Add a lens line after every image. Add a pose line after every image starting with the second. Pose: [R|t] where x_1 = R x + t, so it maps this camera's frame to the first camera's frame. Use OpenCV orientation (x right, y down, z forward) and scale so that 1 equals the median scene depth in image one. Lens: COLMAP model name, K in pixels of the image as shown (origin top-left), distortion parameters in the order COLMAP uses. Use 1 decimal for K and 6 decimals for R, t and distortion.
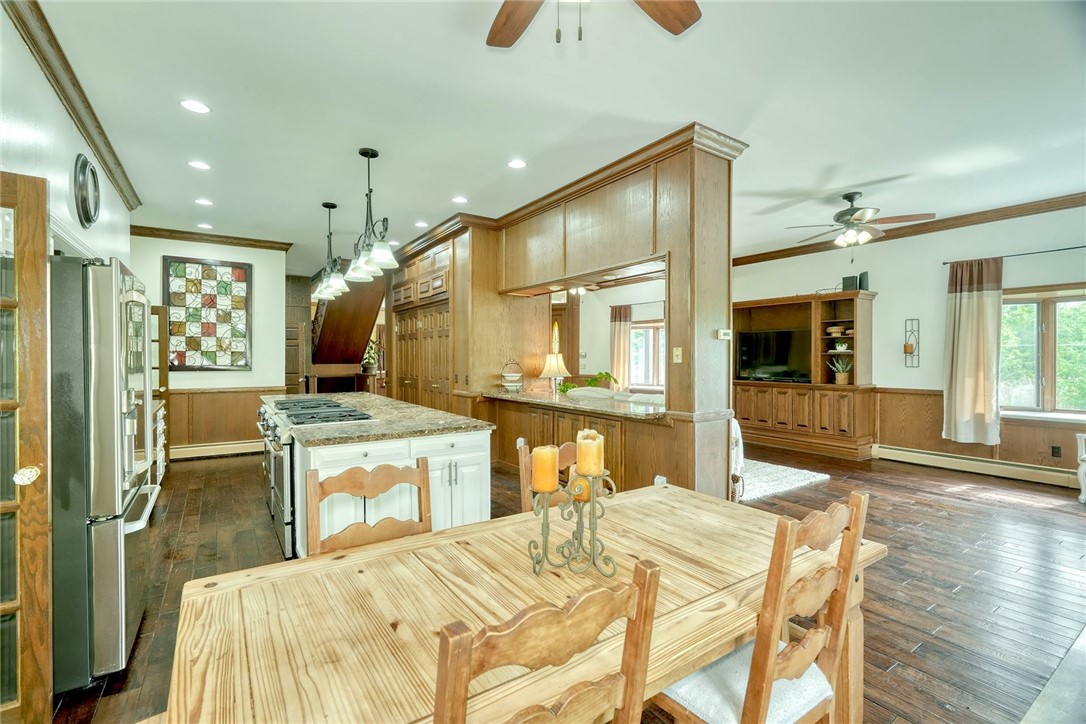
lens RADIAL K [[492.2, 0, 540.8], [0, 492.2, 364.1], [0, 0, 1]] dist [-0.001767, 0.000433]
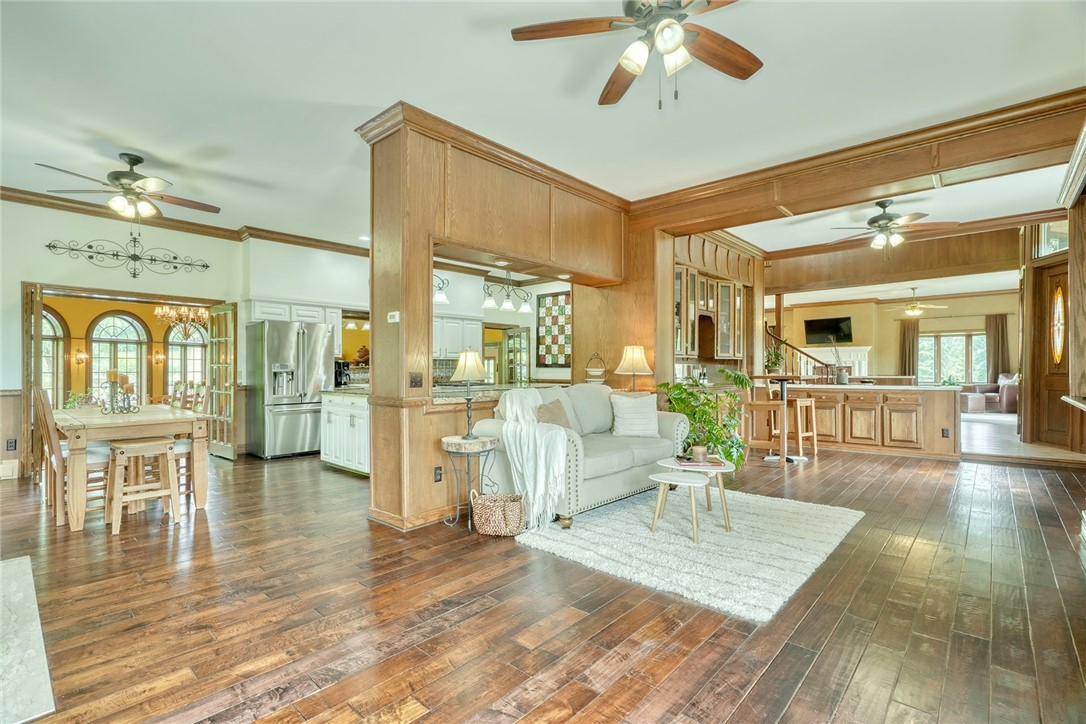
lens RADIAL K [[492.2, 0, 539.9], [0, 492.2, 364.5], [0, 0, 1]] dist [-0.001767, 0.000433]
pose [[0.261741, -0.005694, -0.965121, 0.758865], [-0.007492, 0.999940, -0.007932, 0.017864], [0.965109, 0.009306, 0.261683, 0.575513]]
